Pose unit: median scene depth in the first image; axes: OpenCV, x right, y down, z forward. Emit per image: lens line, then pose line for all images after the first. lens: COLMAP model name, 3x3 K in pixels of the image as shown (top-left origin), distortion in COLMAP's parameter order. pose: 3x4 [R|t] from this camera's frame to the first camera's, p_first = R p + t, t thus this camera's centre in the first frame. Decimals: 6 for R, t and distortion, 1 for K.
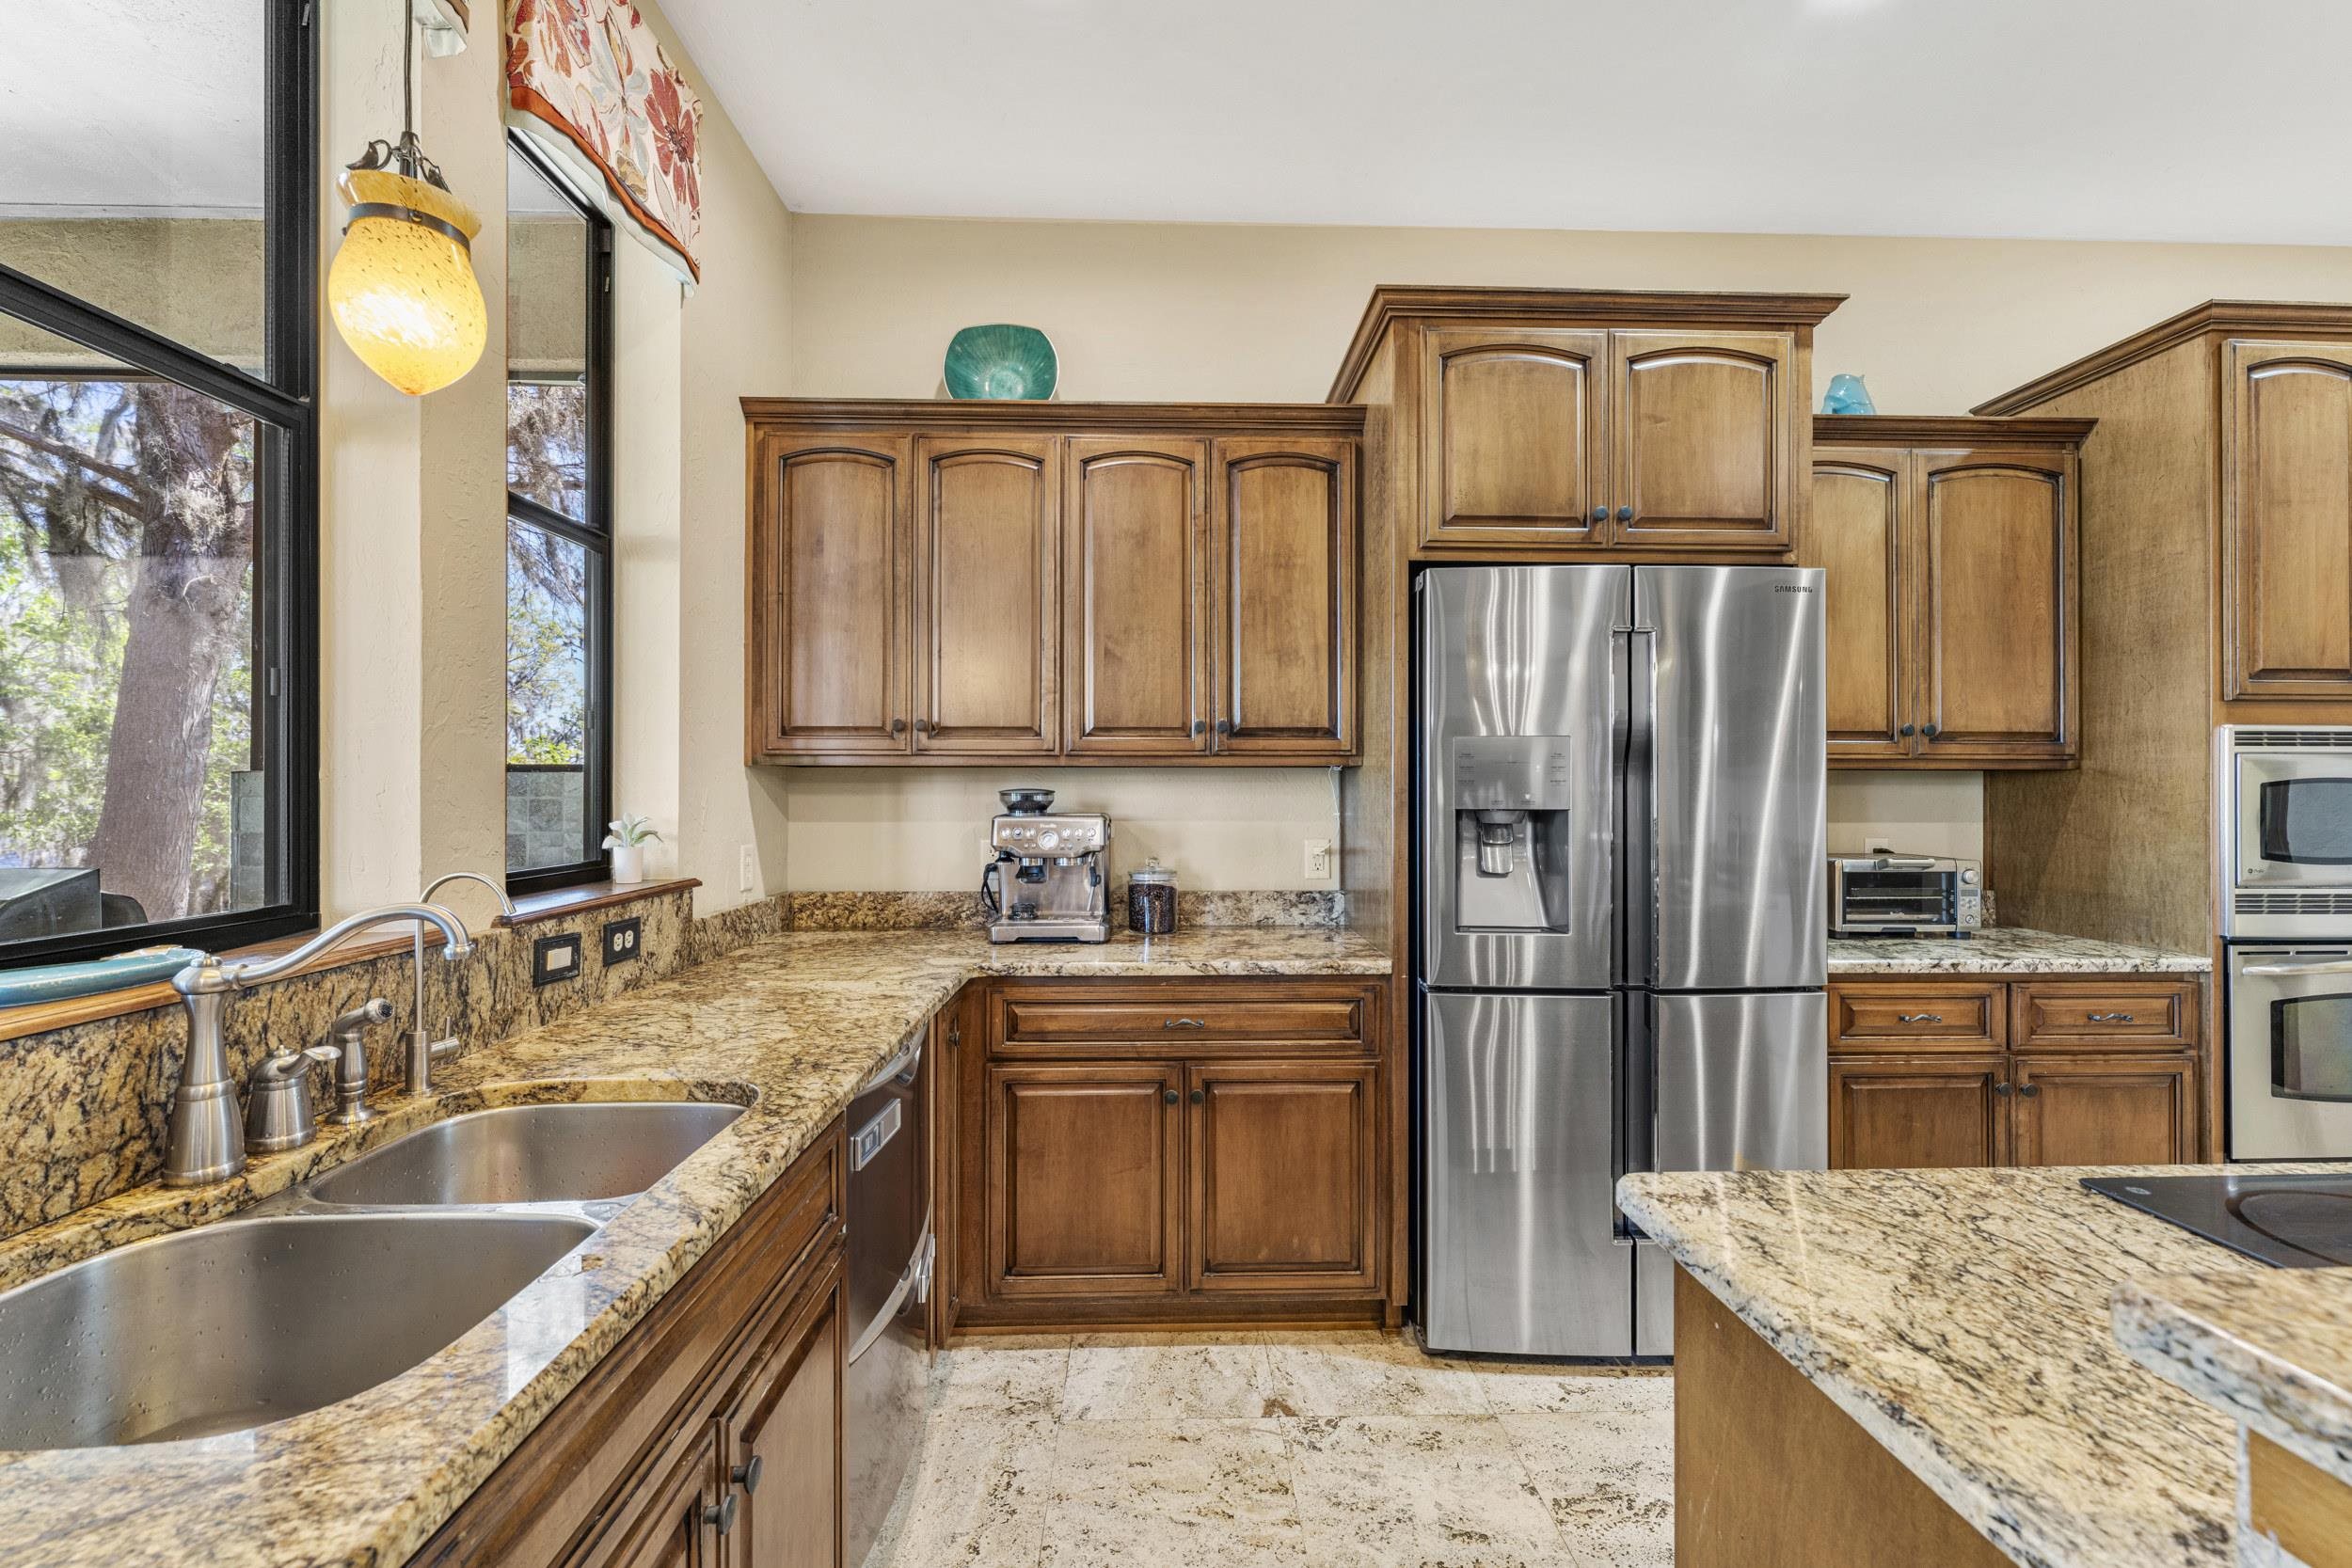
lens RADIAL K [[976.9, 0, 1182.8], [0, 976.9, 776.6], [0, 0, 1]] dist [0.000291, -0.000253]
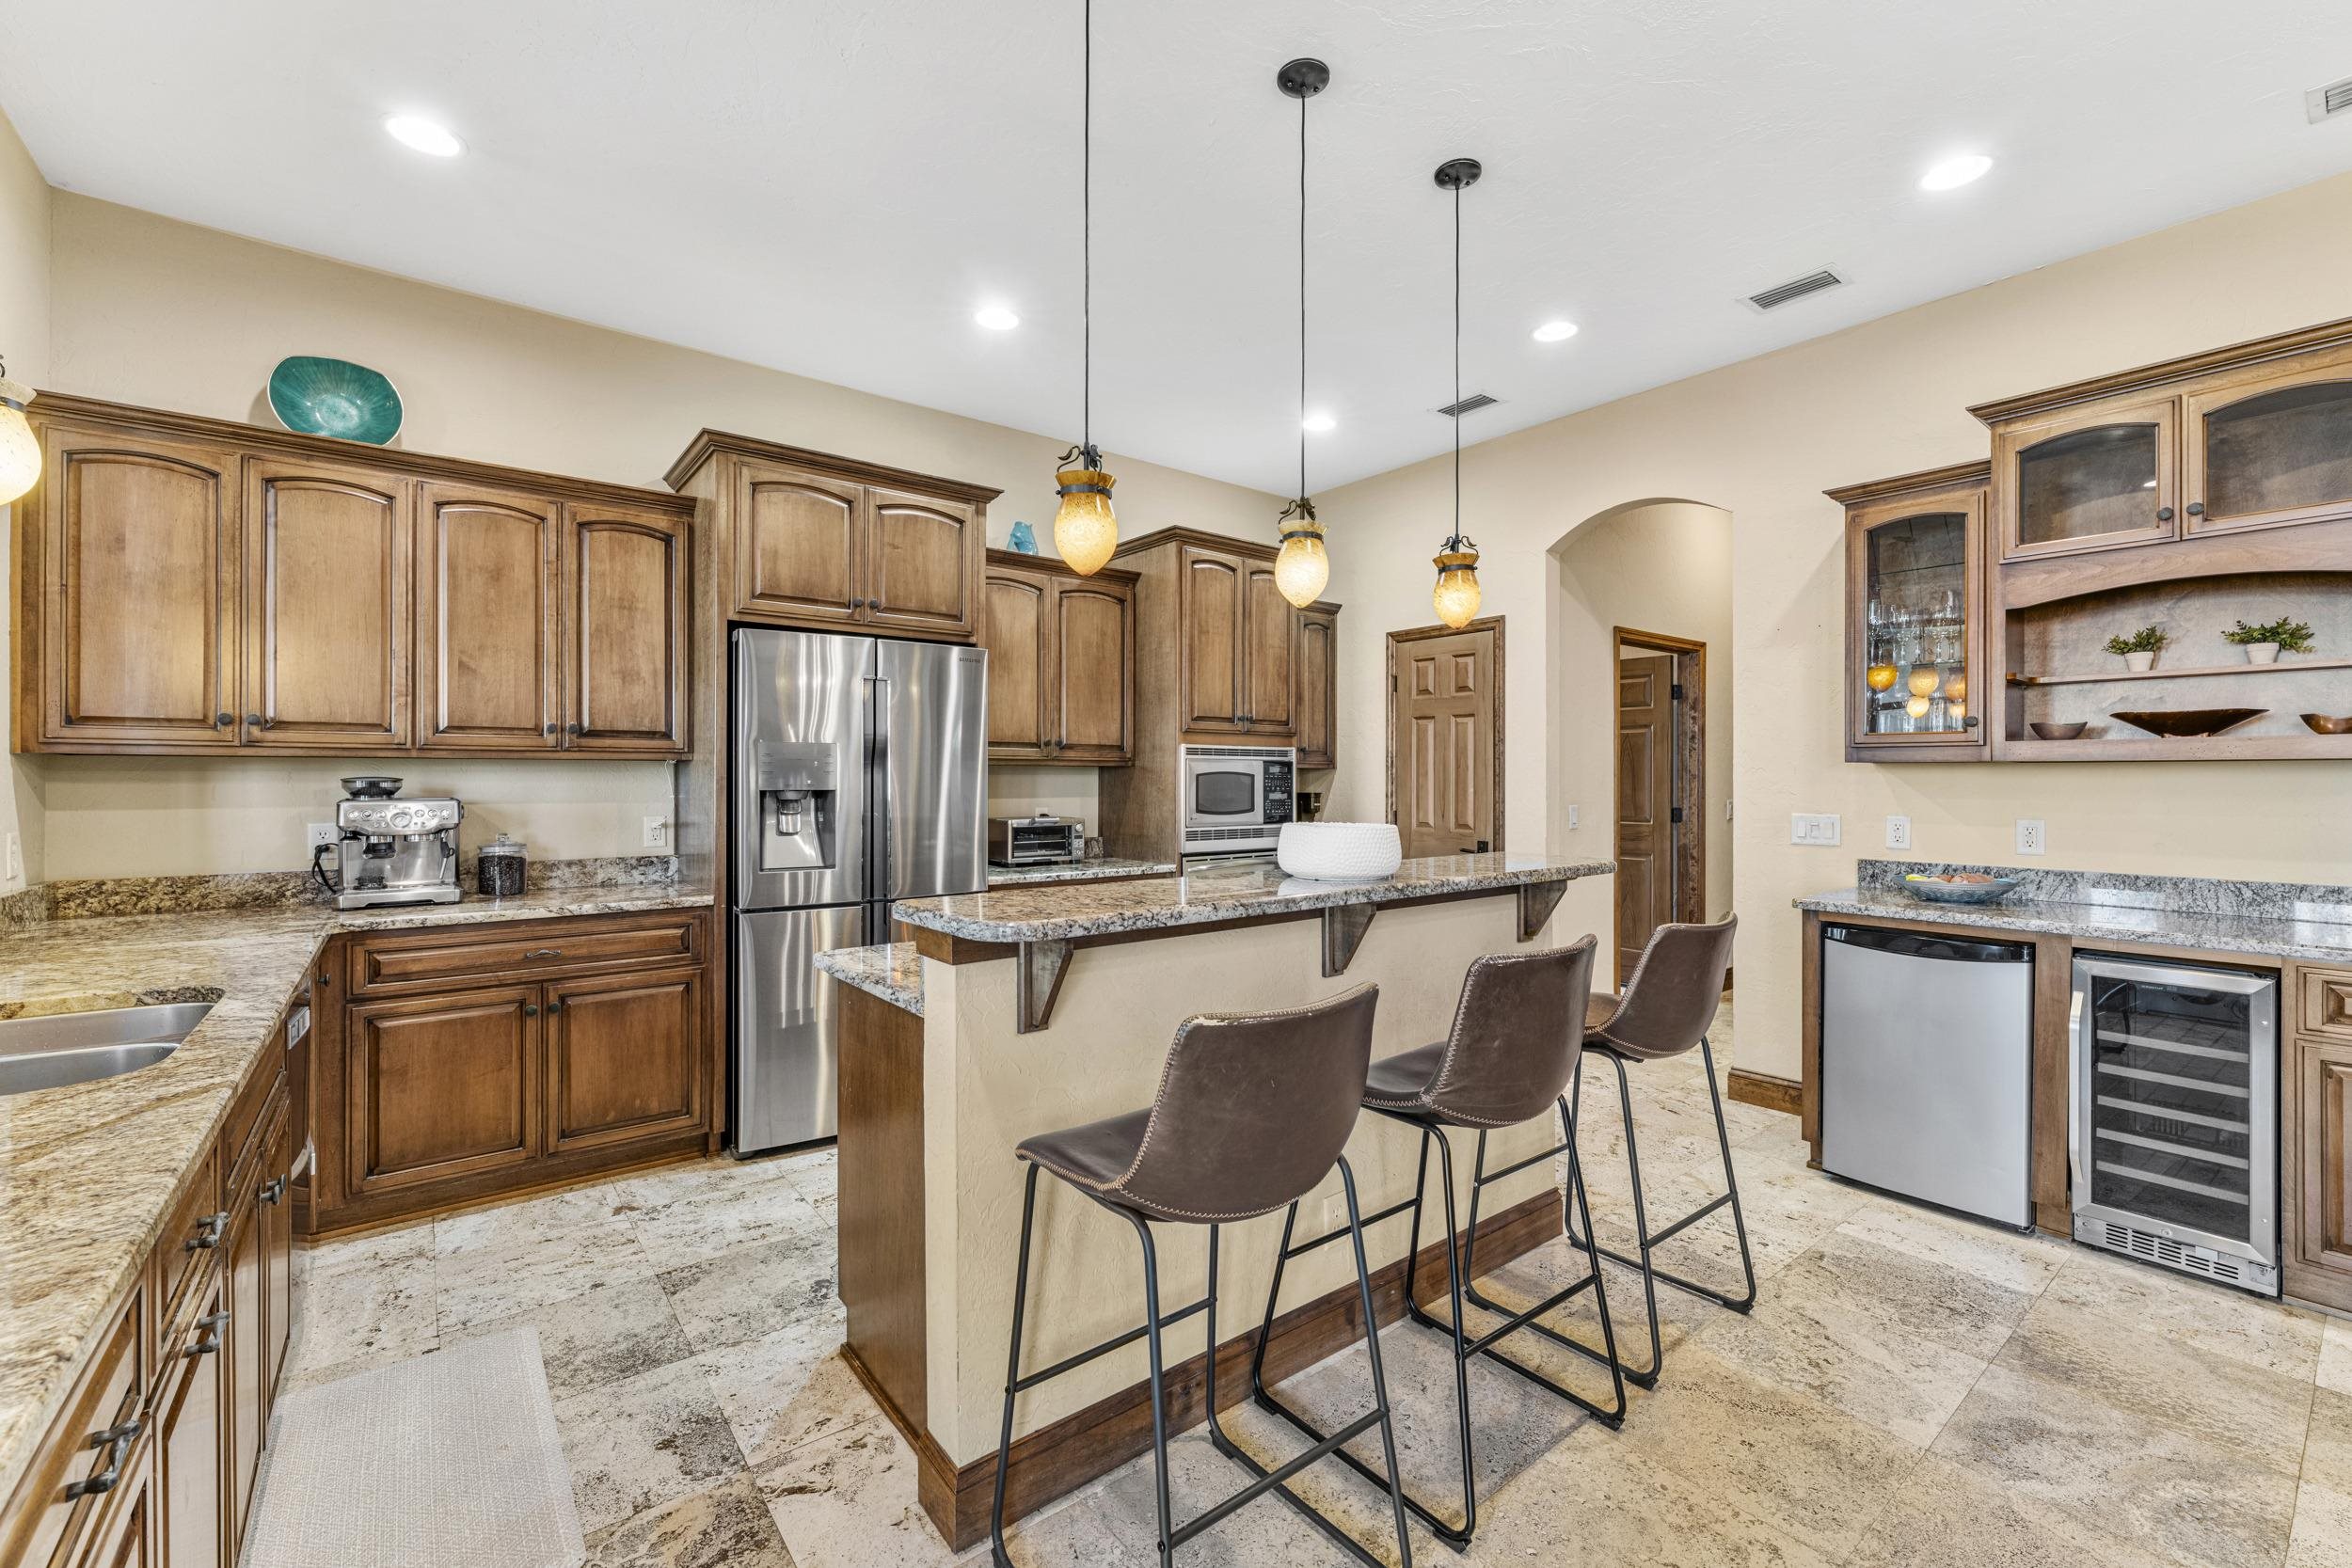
lens RADIAL K [[976.9, 0, 1182.8], [0, 976.9, 776.6], [0, 0, 1]] dist [0.000291, -0.000253]
pose [[0.803245, 0.000821, 0.595648, -0.080926], [-0.006557, 0.999951, 0.007464, -0.002739], [-0.595613, -0.009901, 0.803211, -0.514918]]
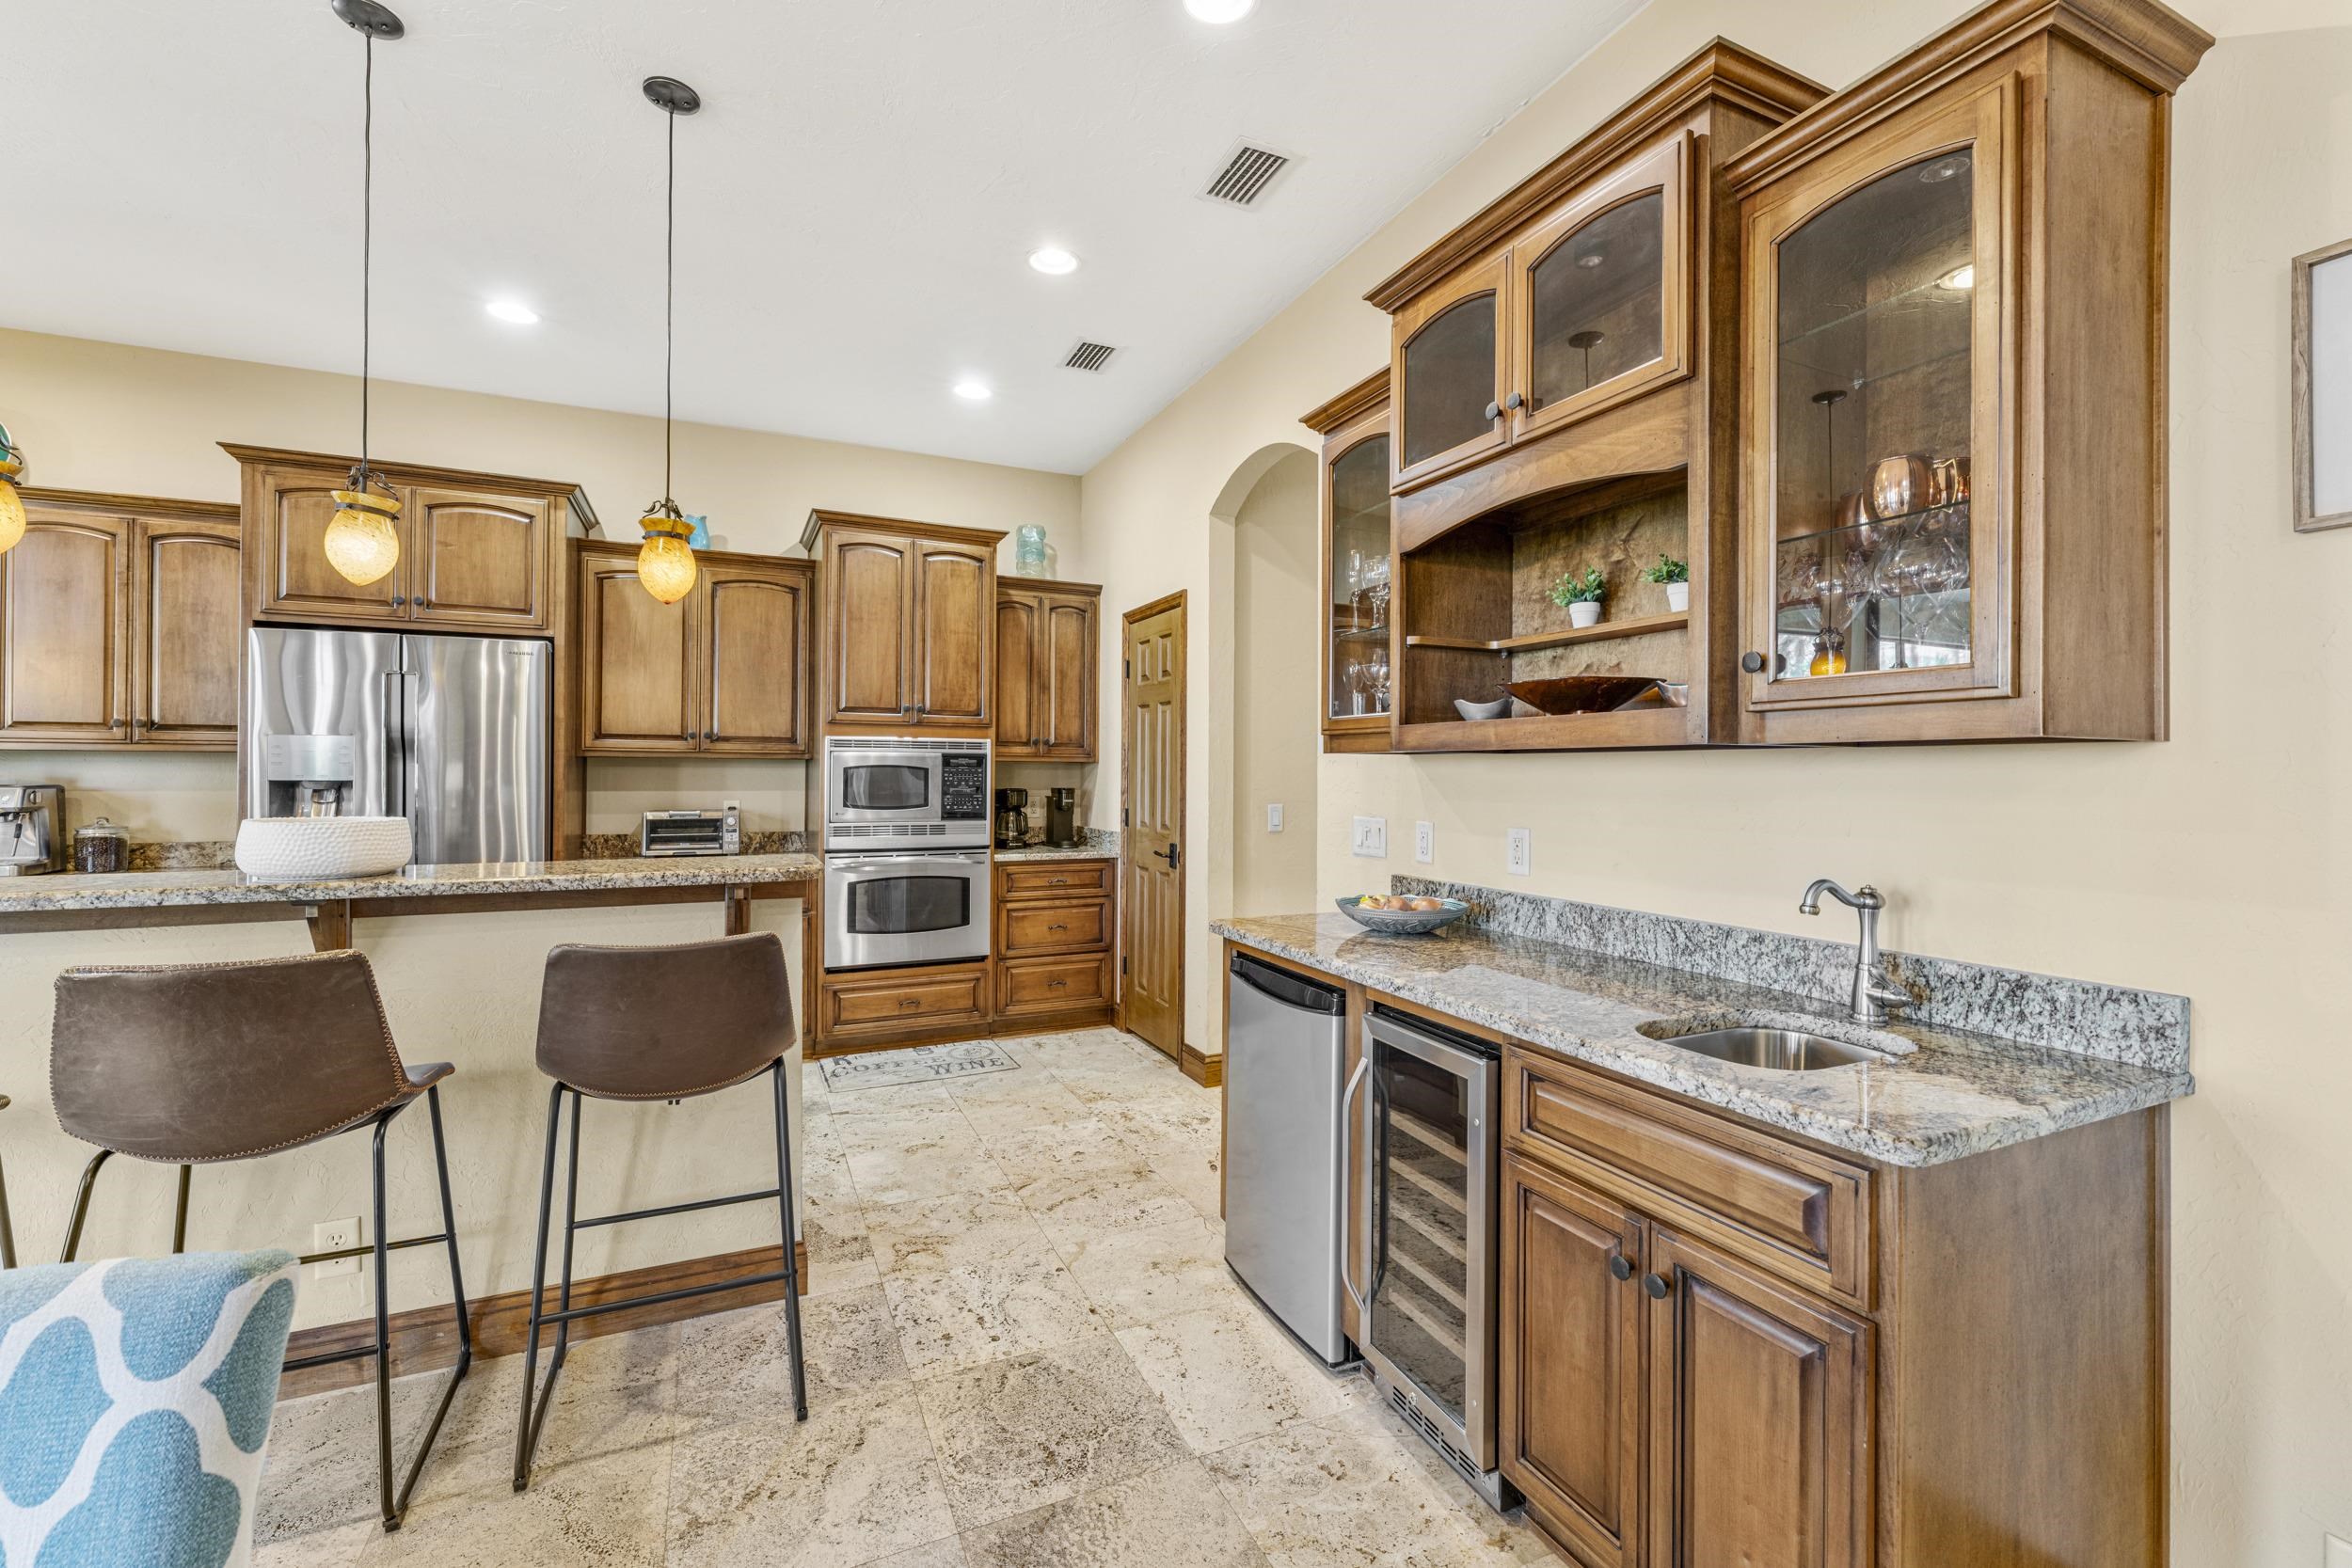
lens RADIAL K [[985.2, 0, 1180.5], [0, 985.2, 770.0], [0, 0, 1]] dist [0.000152, -0.000173]
pose [[0.919408, 0.005157, 0.393272, 0.870660], [-0.008636, 0.999938, 0.007077, -0.006230], [-0.393211, -0.009903, 0.919395, -0.915483]]
